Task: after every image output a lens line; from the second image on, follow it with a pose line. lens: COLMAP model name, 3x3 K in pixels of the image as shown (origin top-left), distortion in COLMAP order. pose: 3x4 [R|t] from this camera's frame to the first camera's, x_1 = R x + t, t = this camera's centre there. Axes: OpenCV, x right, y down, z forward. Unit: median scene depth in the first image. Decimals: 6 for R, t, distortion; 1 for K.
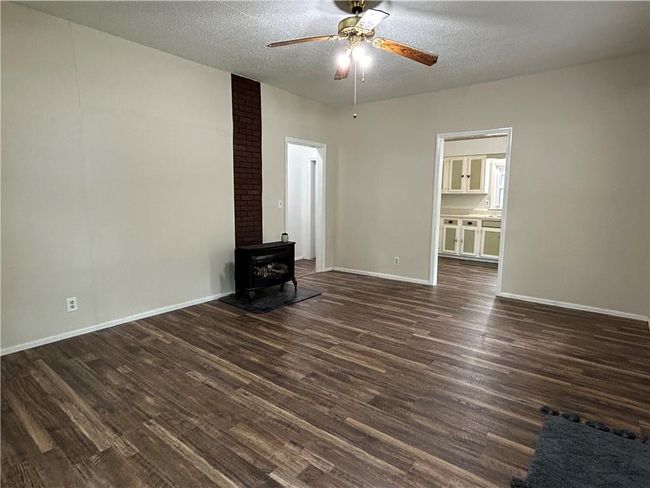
lens RADIAL K [[363.3, 0, 324.7], [0, 363.3, 245.4], [0, 0, 1]] dist [0.001830, 0.003192]
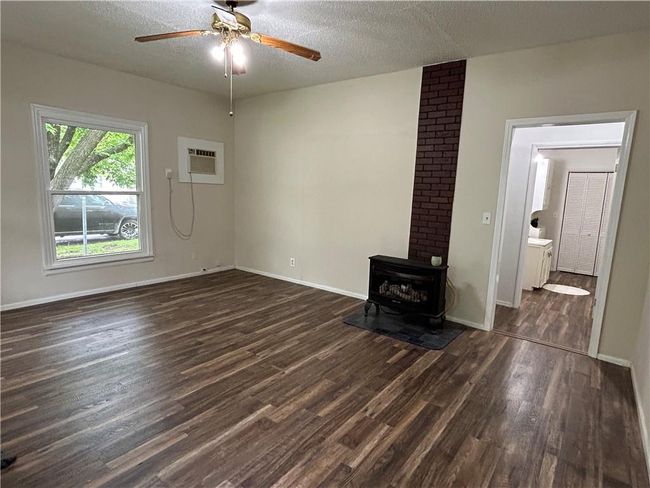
lens RADIAL K [[363.3, 0, 324.2], [0, 363.3, 244.0], [0, 0, 1]] dist [0.001830, 0.003192]
pose [[0.014013, 0.141319, -0.989865, 0.889918], [-0.181506, 0.973875, 0.136466, -0.162008], [0.983290, 0.177754, 0.039298, 1.036247]]
